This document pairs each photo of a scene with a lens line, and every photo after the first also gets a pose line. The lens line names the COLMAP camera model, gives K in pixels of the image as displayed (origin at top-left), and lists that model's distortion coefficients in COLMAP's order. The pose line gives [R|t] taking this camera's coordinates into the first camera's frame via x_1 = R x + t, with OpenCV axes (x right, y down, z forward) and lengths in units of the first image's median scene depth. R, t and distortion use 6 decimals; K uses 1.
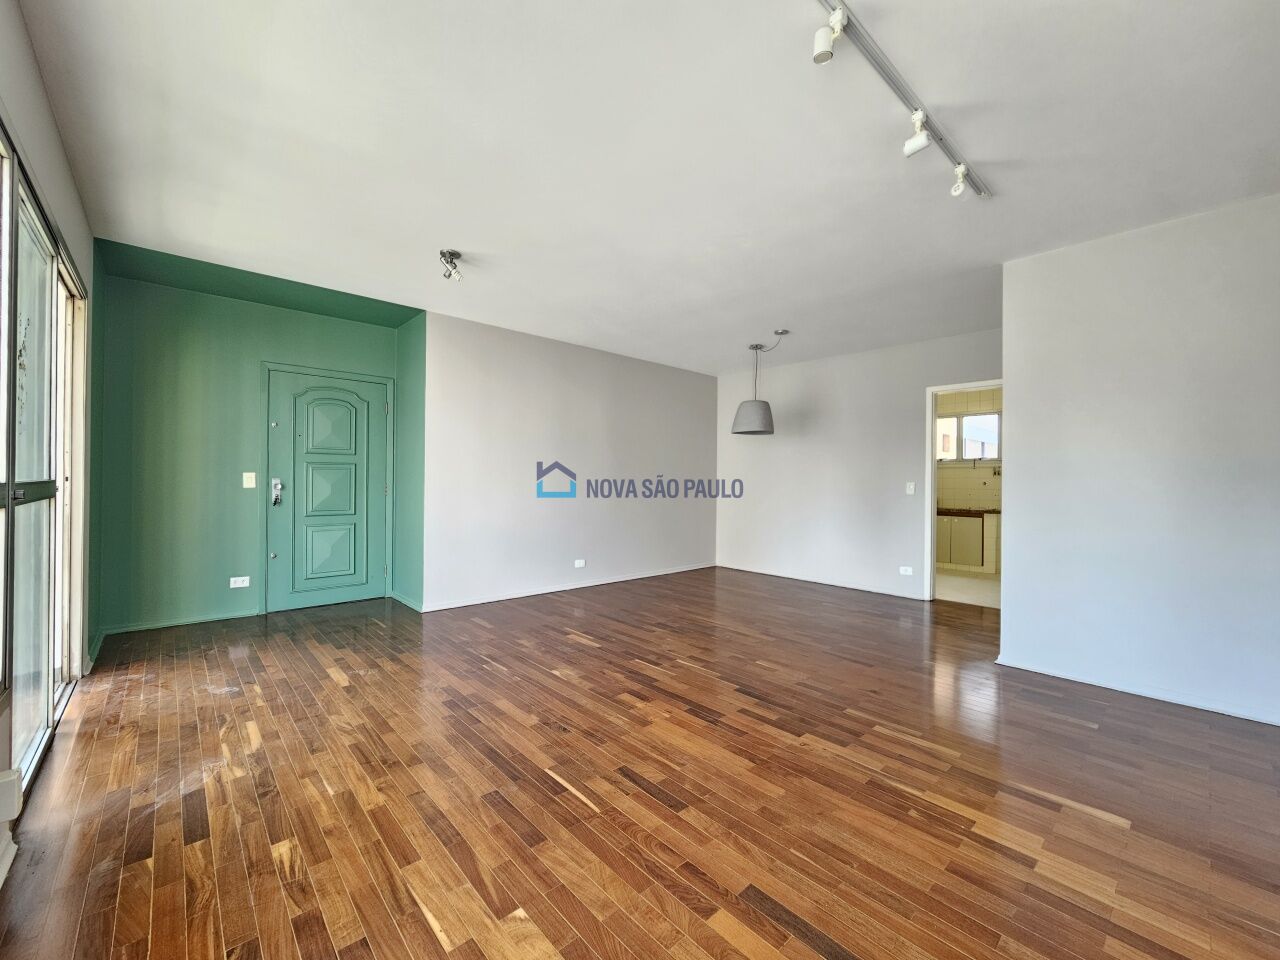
lens RADIAL K [[522.7, 0, 642.0], [0, 522.7, 475.9], [0, 0, 1]] dist [-0.003555, 0.000266]
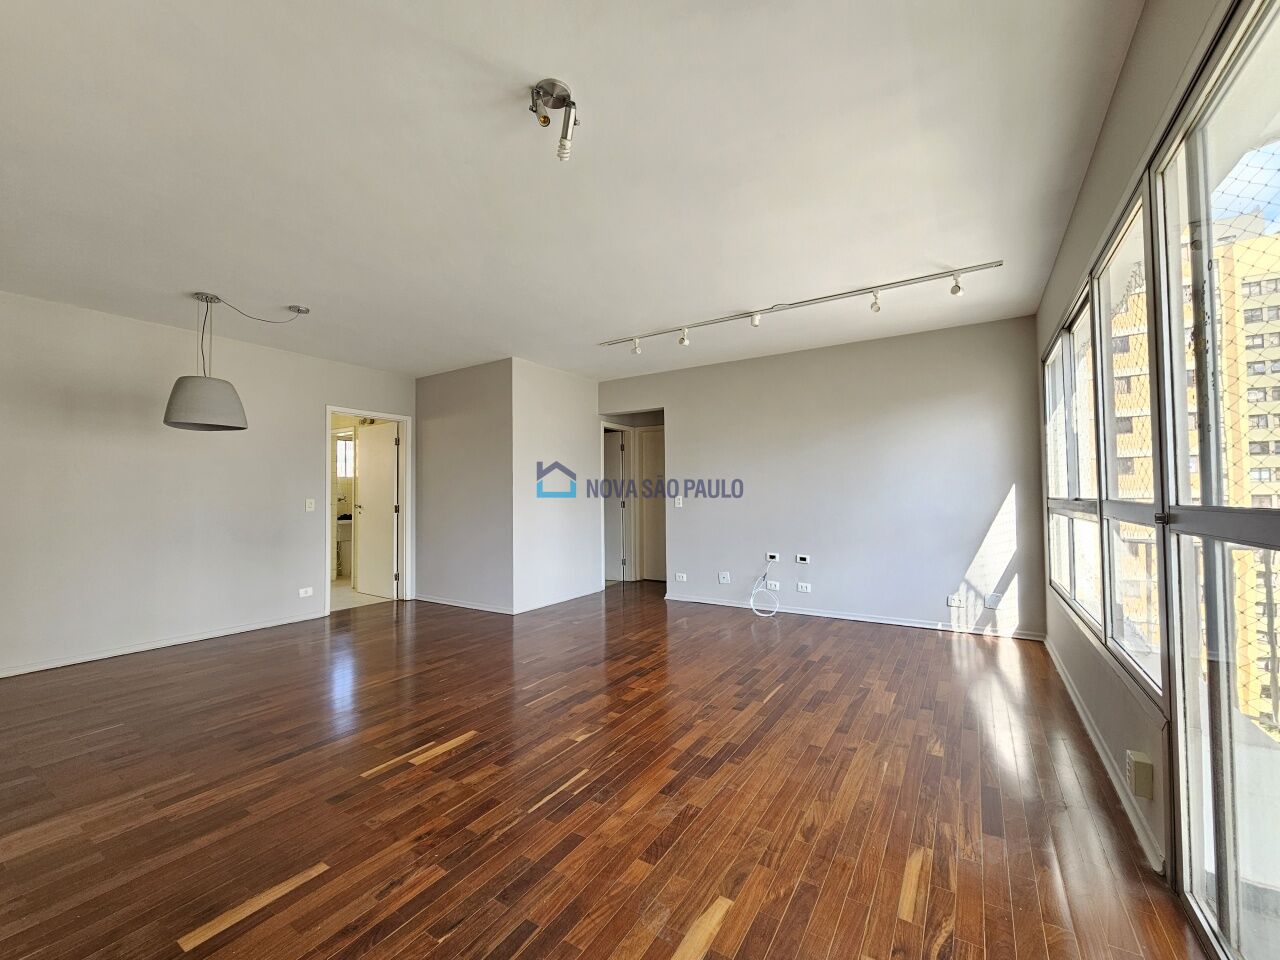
lens RADIAL K [[522.7, 0, 639.2], [0, 522.7, 476.4], [0, 0, 1]] dist [-0.003555, 0.000266]
pose [[-0.261386, 0.026181, 0.964879, -0.968361], [-0.000674, 0.999627, -0.027307, -0.005768], [-0.965234, -0.007788, -0.261270, 1.117496]]
